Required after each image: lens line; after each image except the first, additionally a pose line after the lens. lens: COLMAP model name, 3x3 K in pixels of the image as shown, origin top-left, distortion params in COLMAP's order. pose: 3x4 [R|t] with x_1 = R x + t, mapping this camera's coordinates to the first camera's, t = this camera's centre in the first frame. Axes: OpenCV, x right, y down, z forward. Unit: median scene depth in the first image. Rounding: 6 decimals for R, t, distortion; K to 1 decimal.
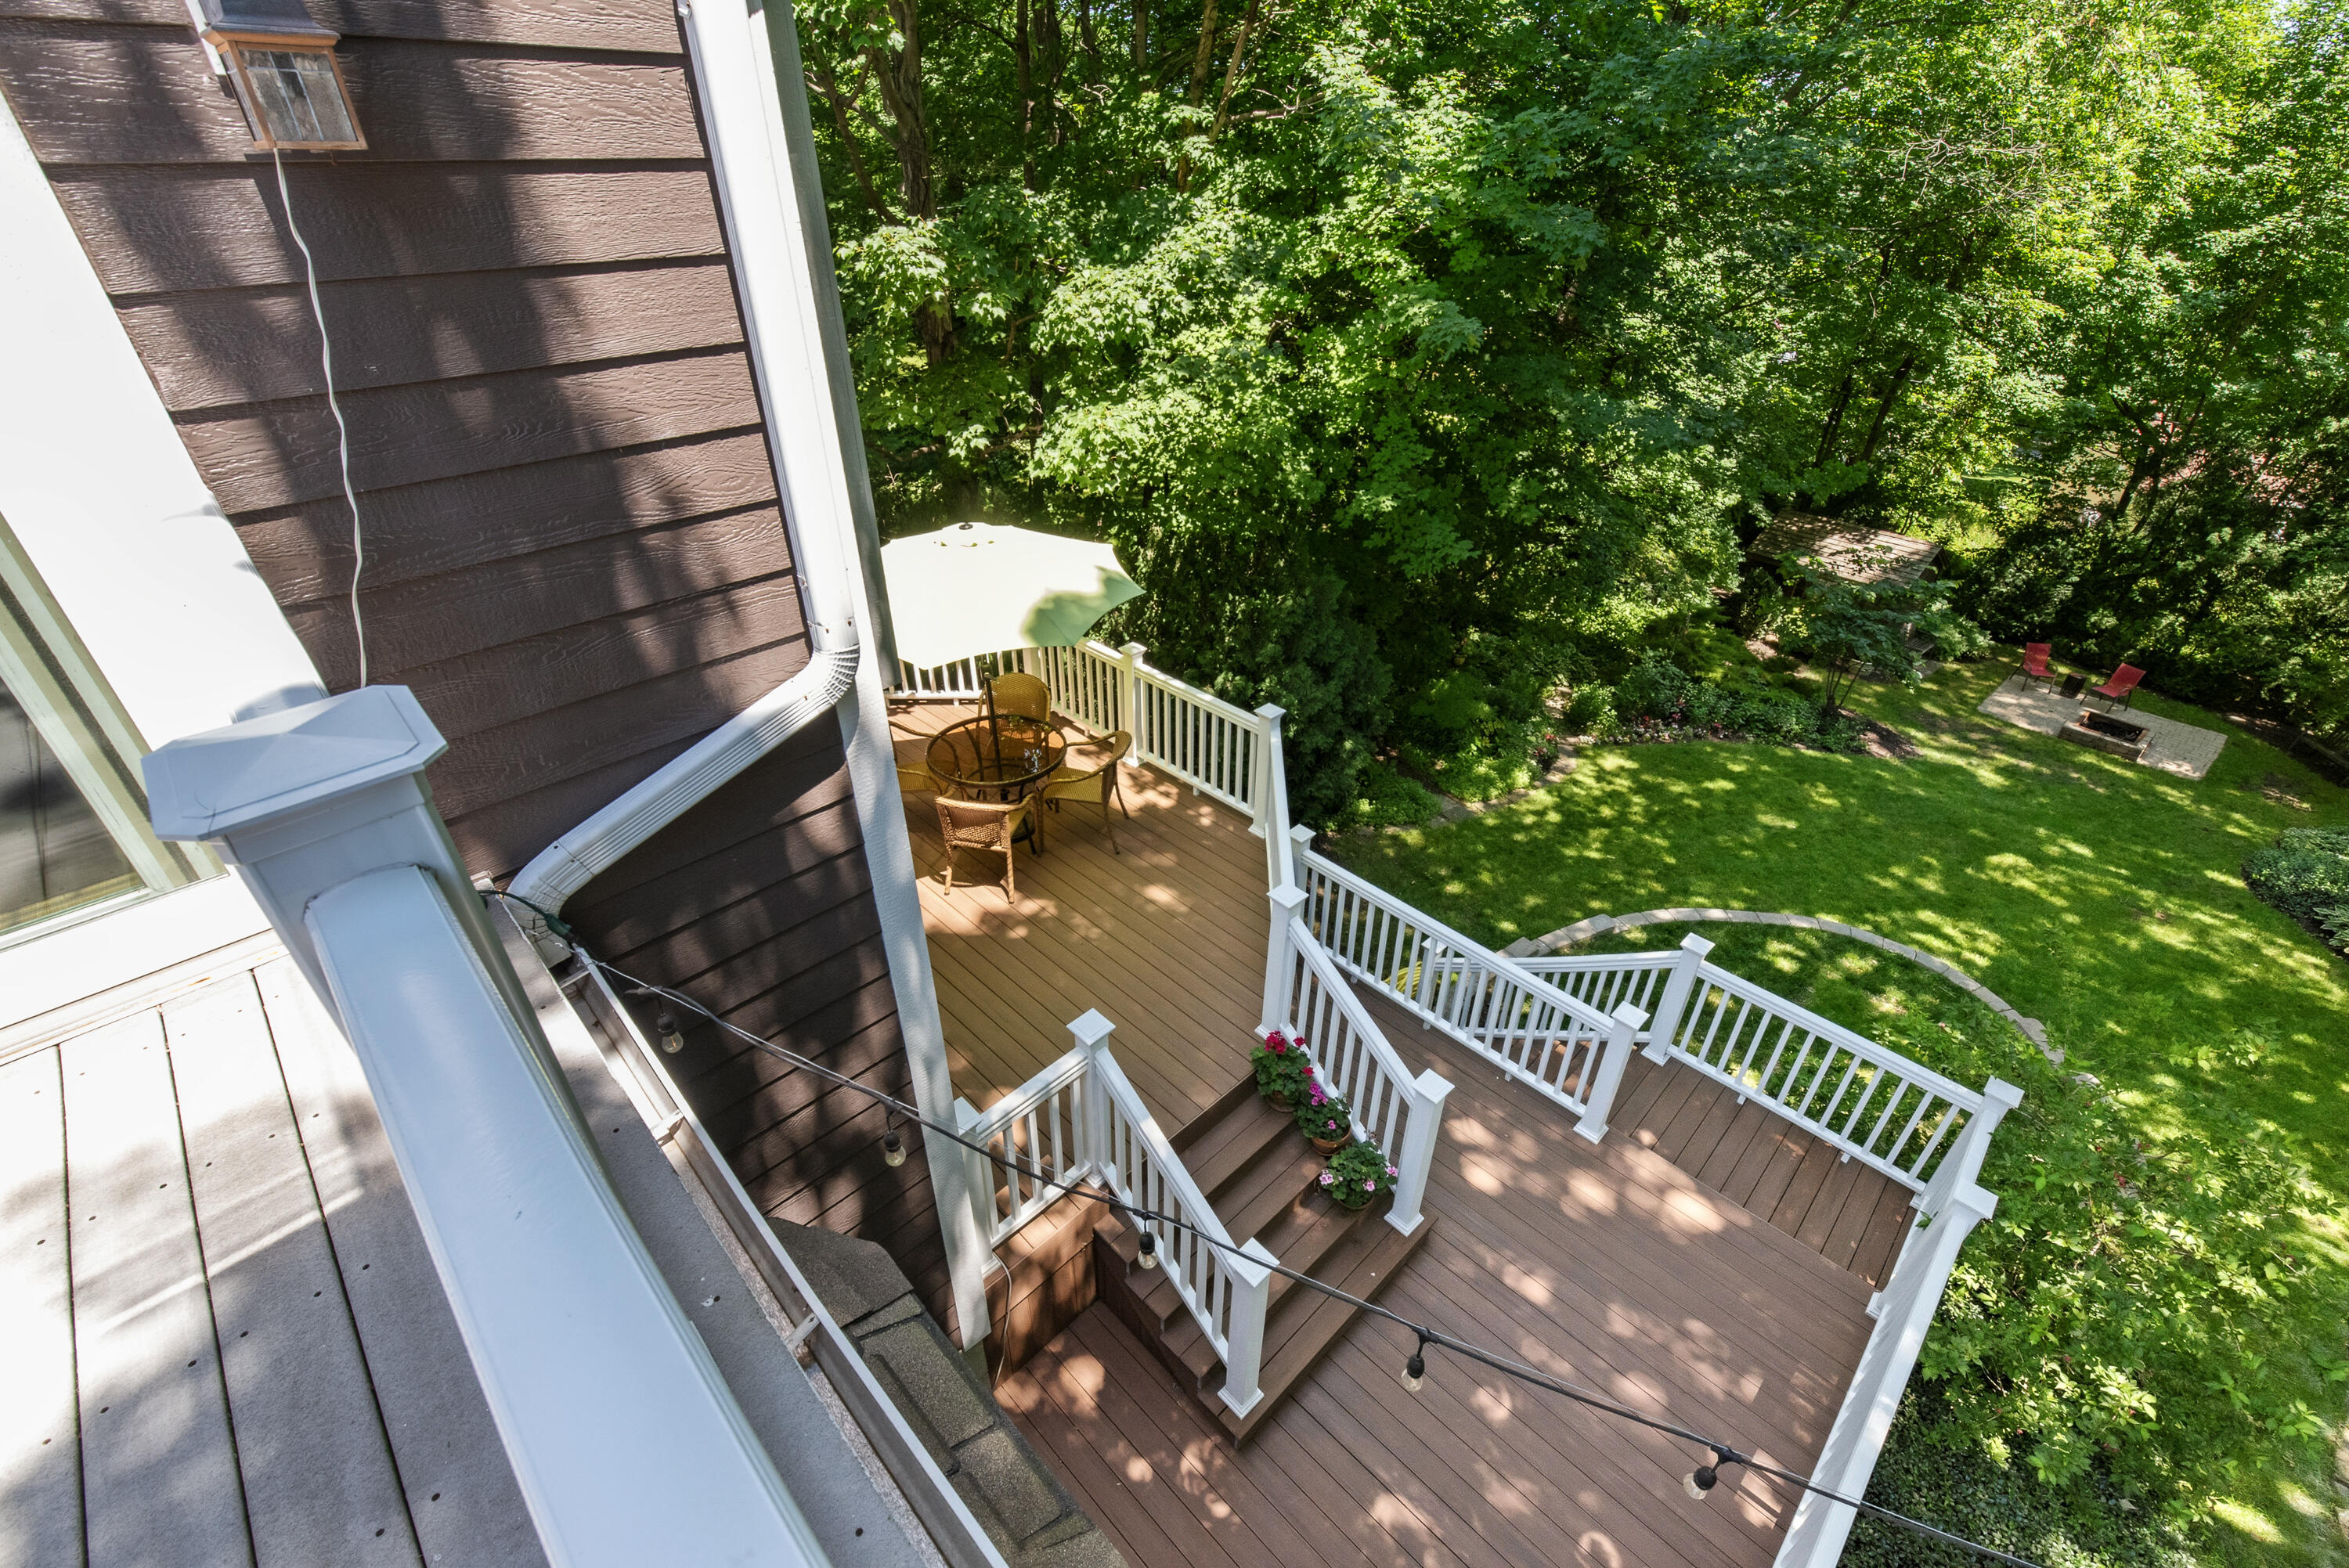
lens RADIAL K [[1006.2, 0, 1180.1], [0, 1006.2, 779.4], [0, 0, 1]] dist [0.001296, -0.000499]
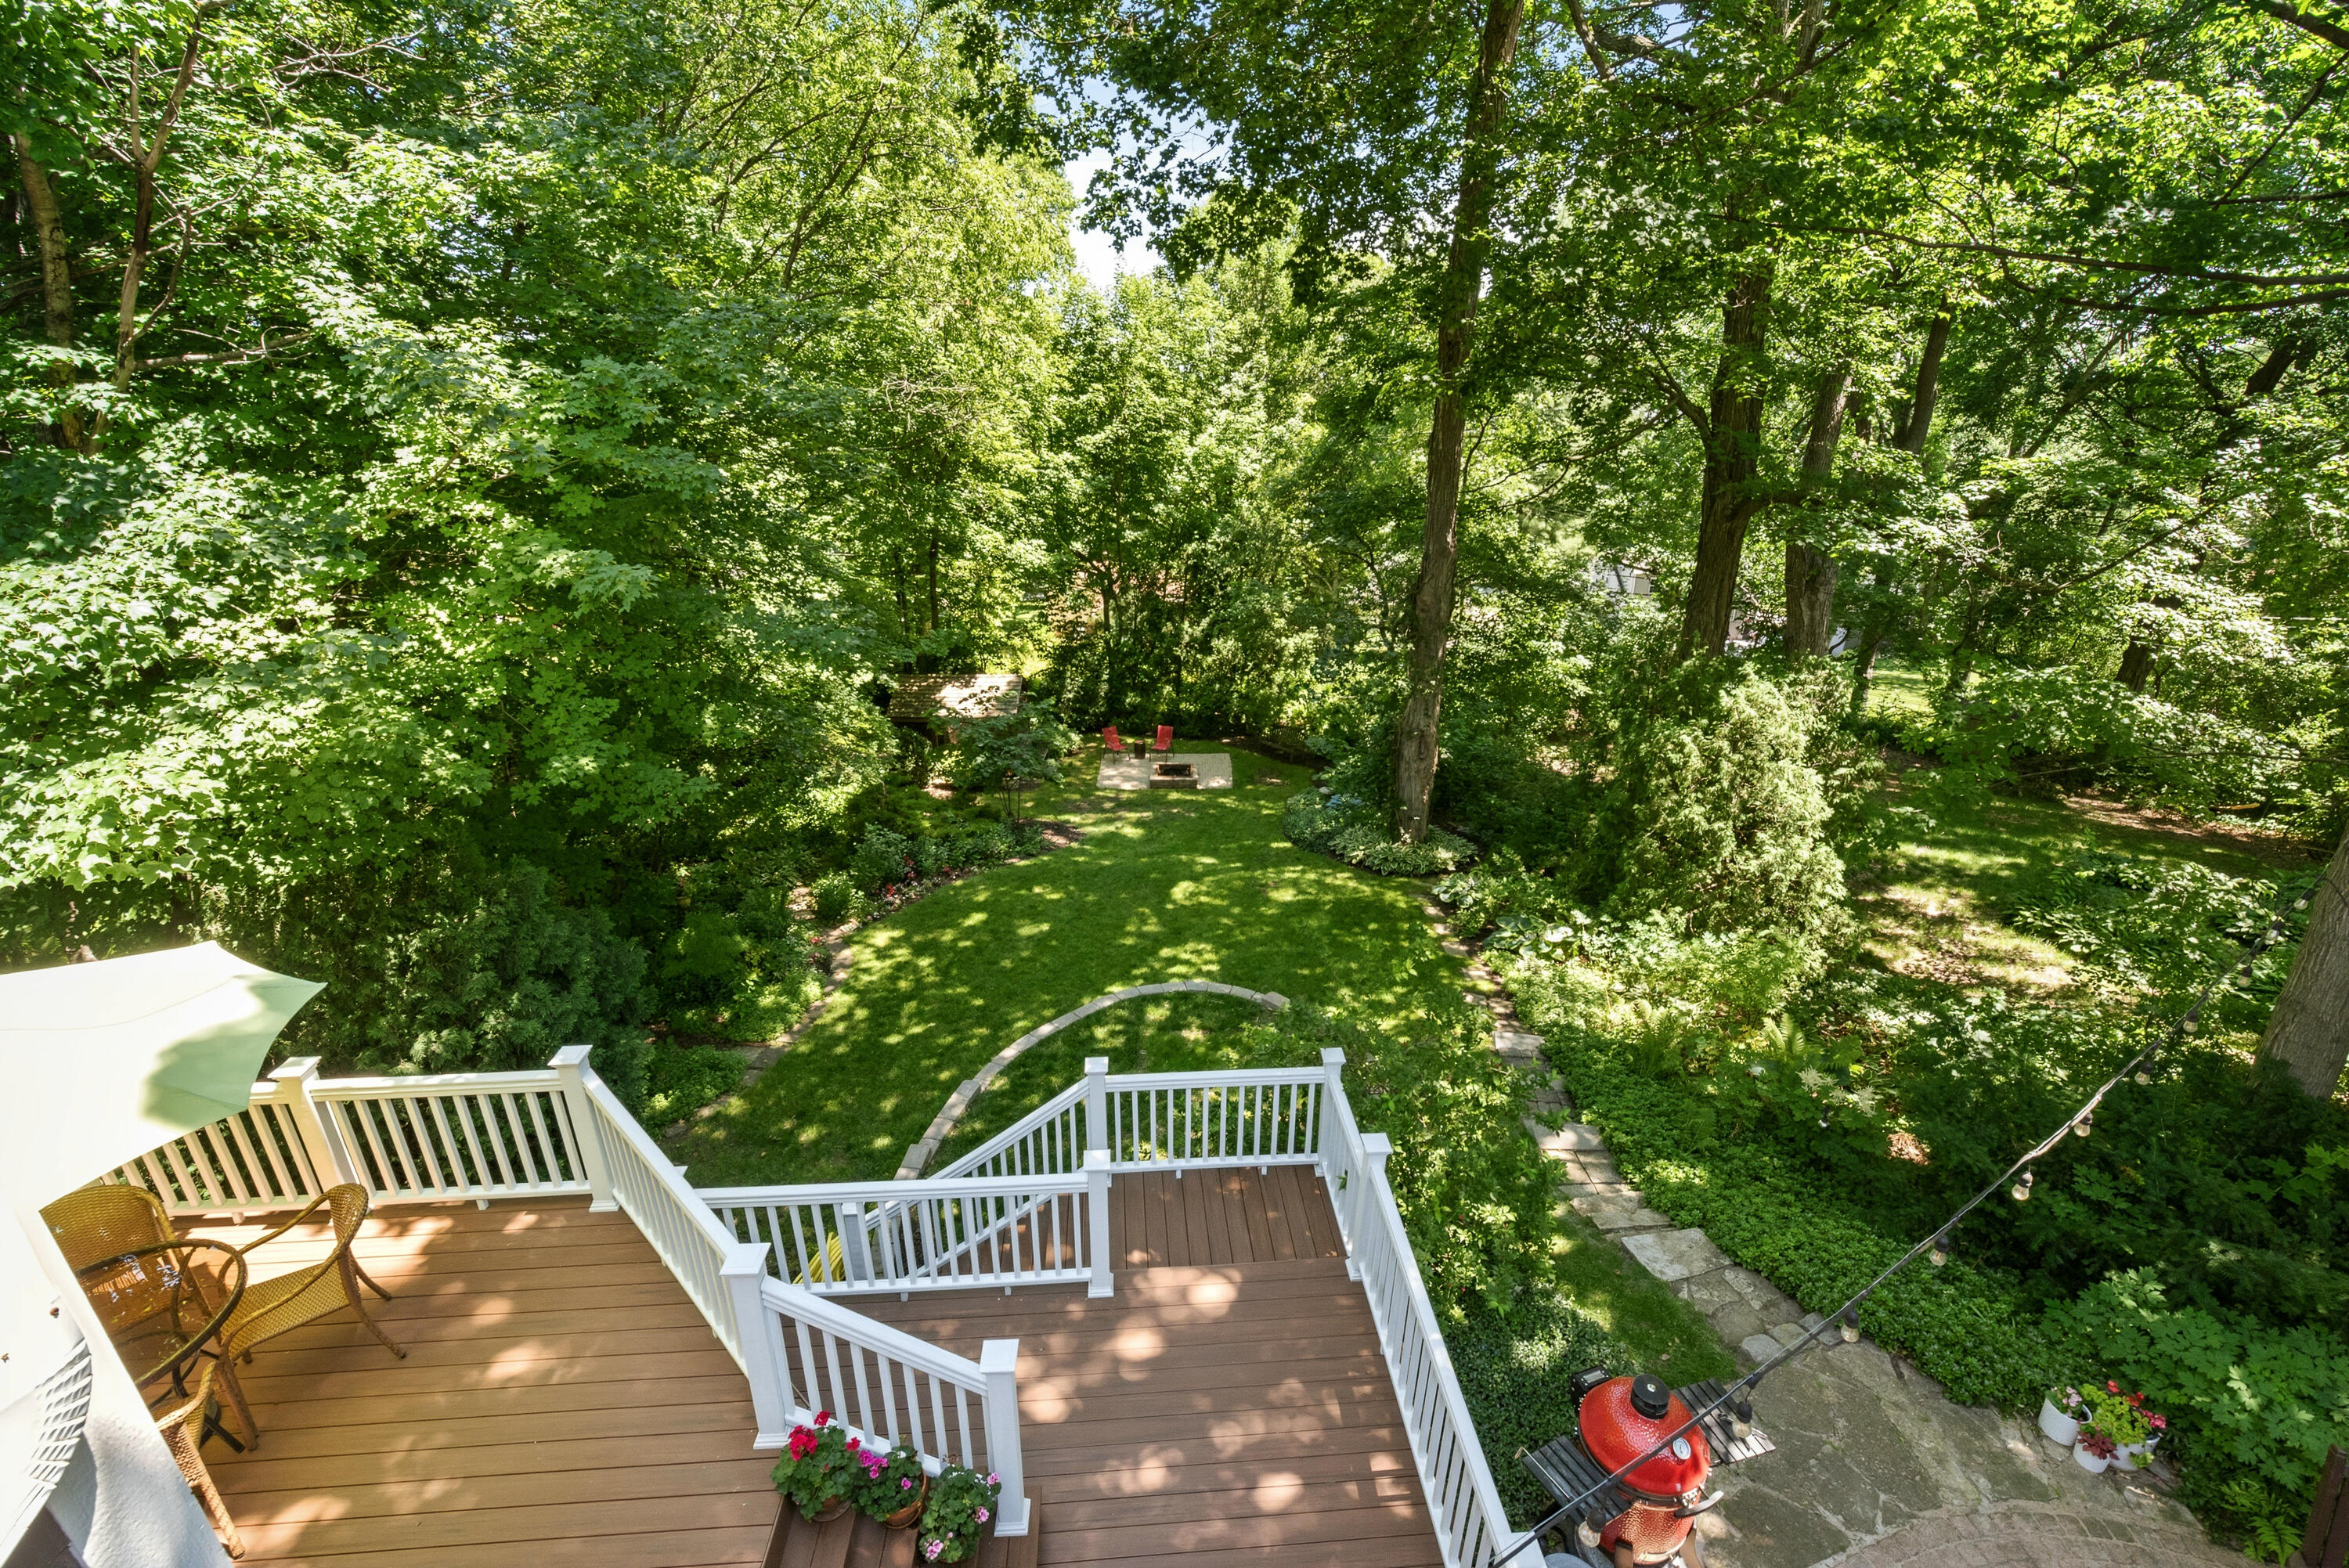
lens RADIAL K [[1006.2, 0, 1180.1], [0, 1006.2, 779.4], [0, 0, 1]] dist [0.001296, -0.000499]
pose [[0.652580, -0.283407, 0.702724, -0.067368], [0.408589, 0.912648, -0.011365, -0.045688], [-0.638118, 0.294542, 0.711372, 0.060084]]
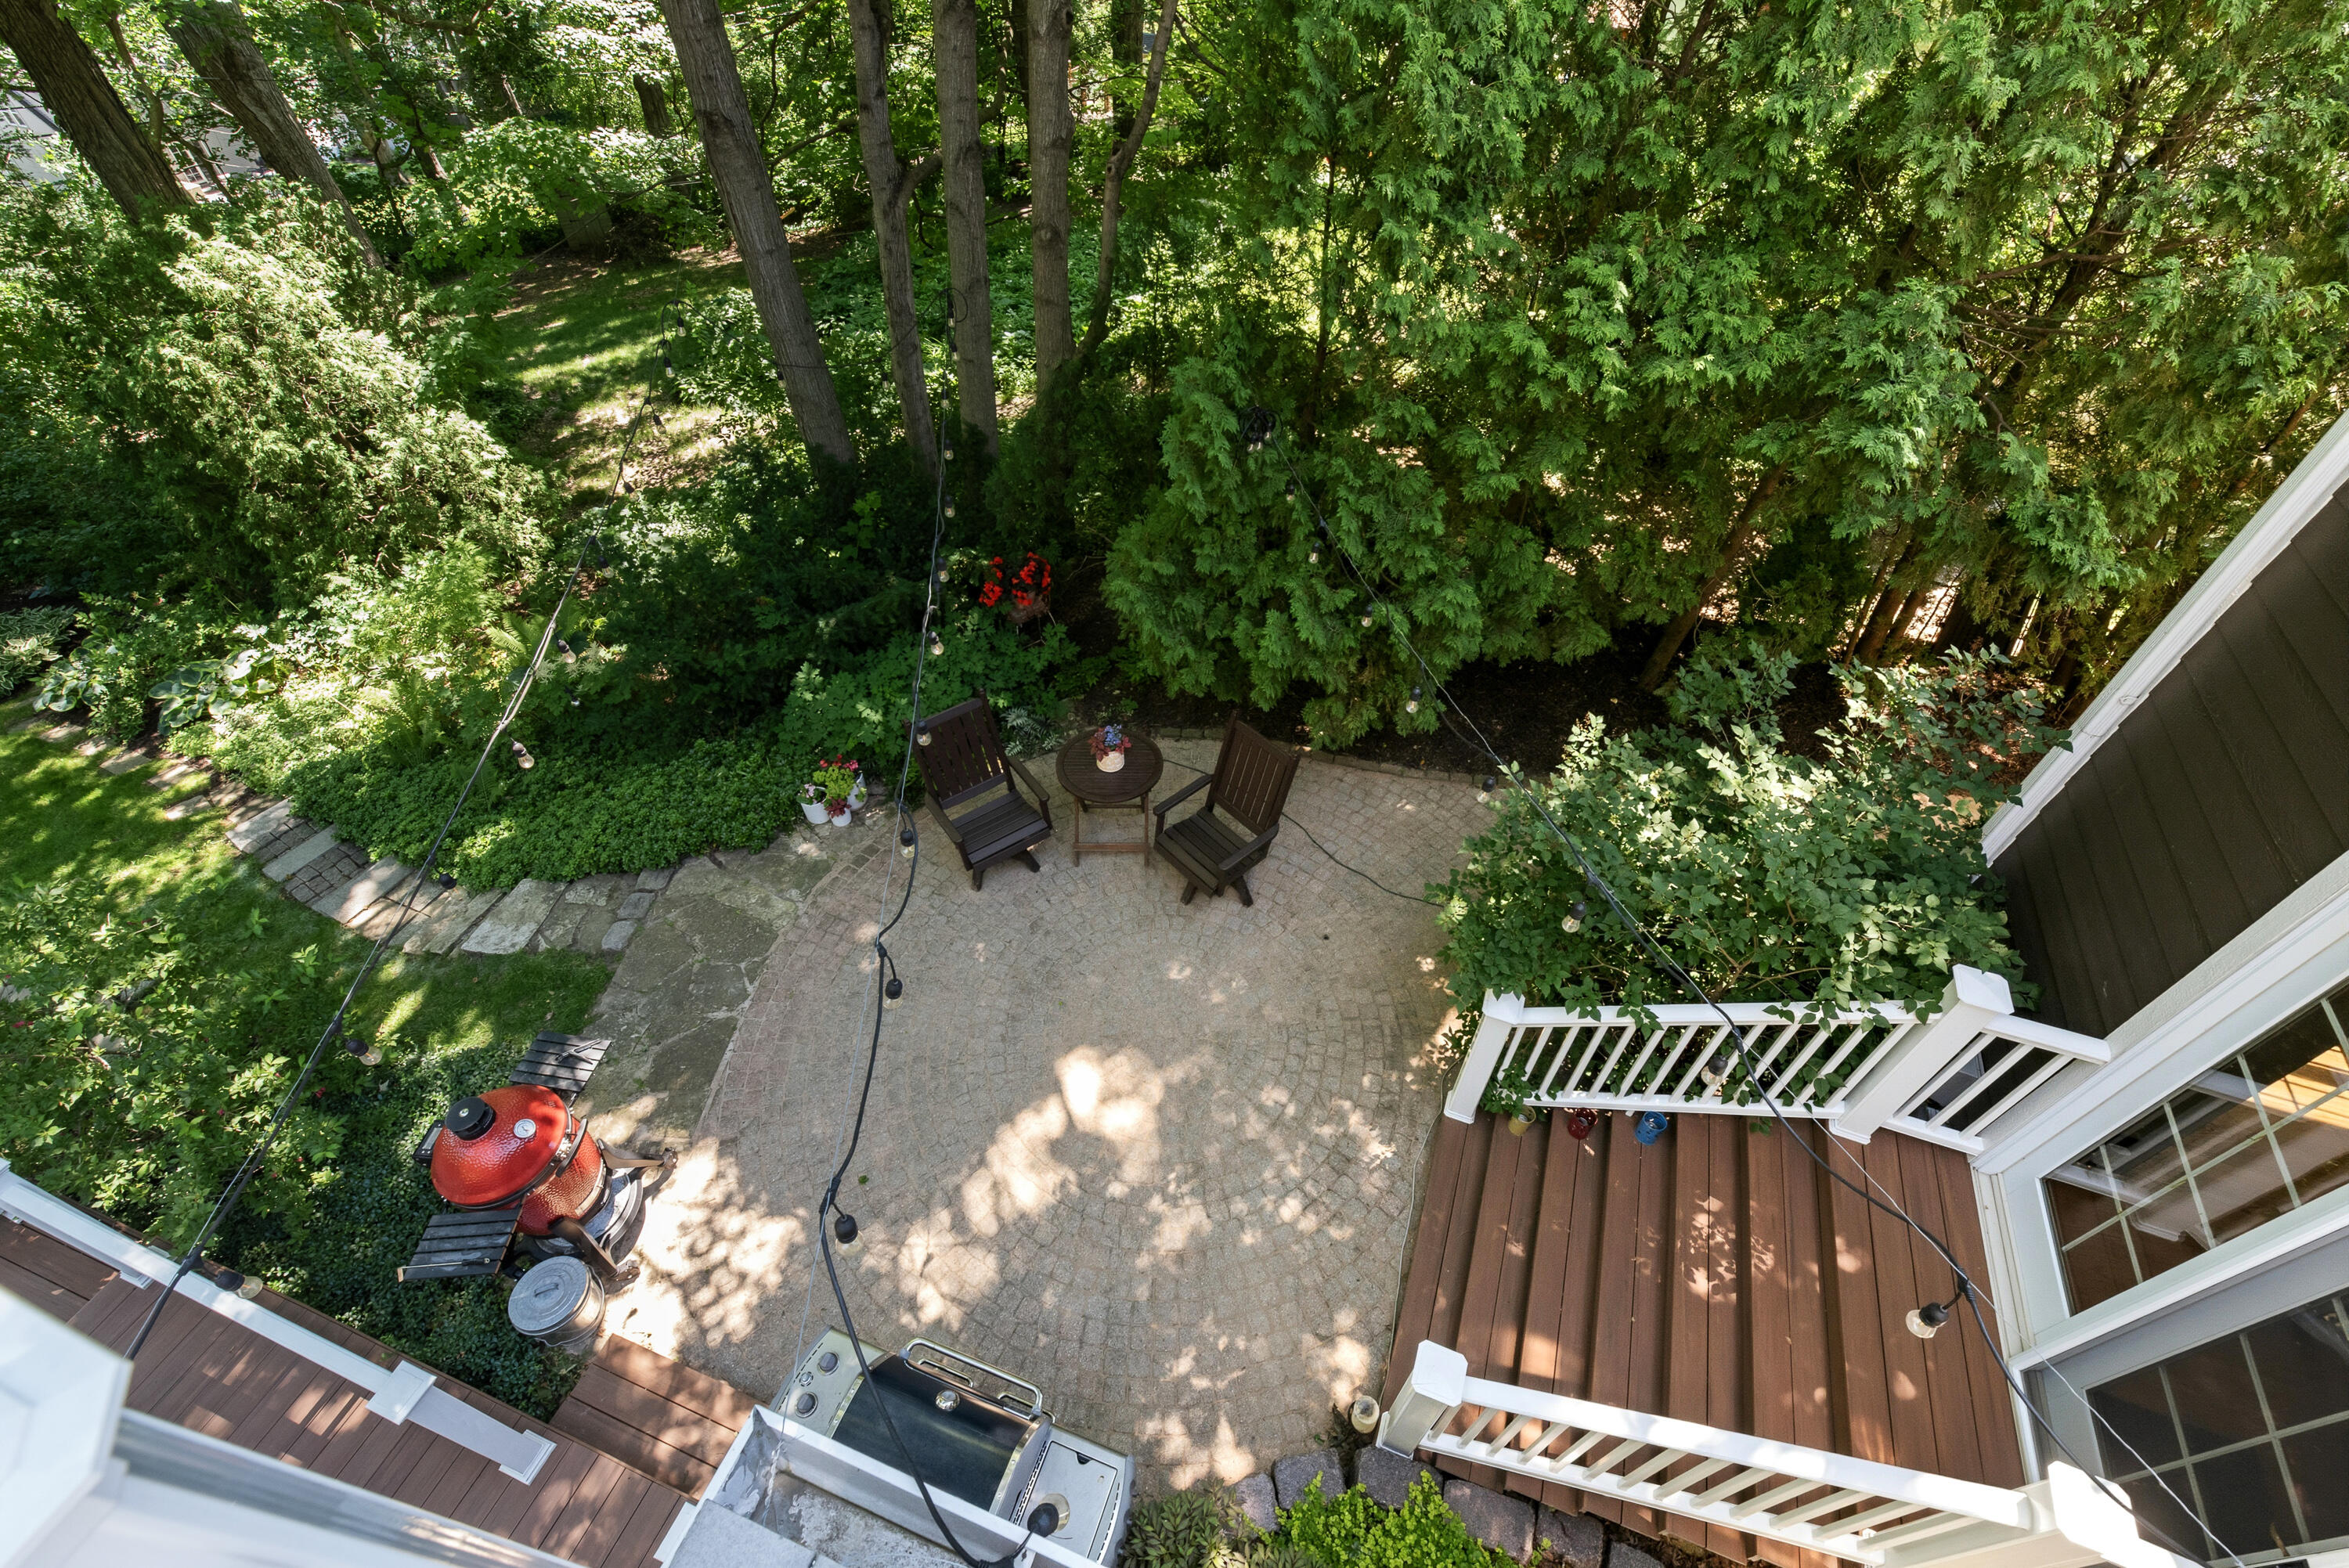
lens RADIAL K [[1006.2, 0, 1180.1], [0, 1006.2, 779.4], [0, 0, 1]] dist [0.001296, -0.000499]
pose [[-0.428479, -0.655360, 0.622020, 0.015869], [0.474822, 0.422379, 0.772101, 0.048231], [-0.768733, 0.626178, 0.130199, -0.058830]]
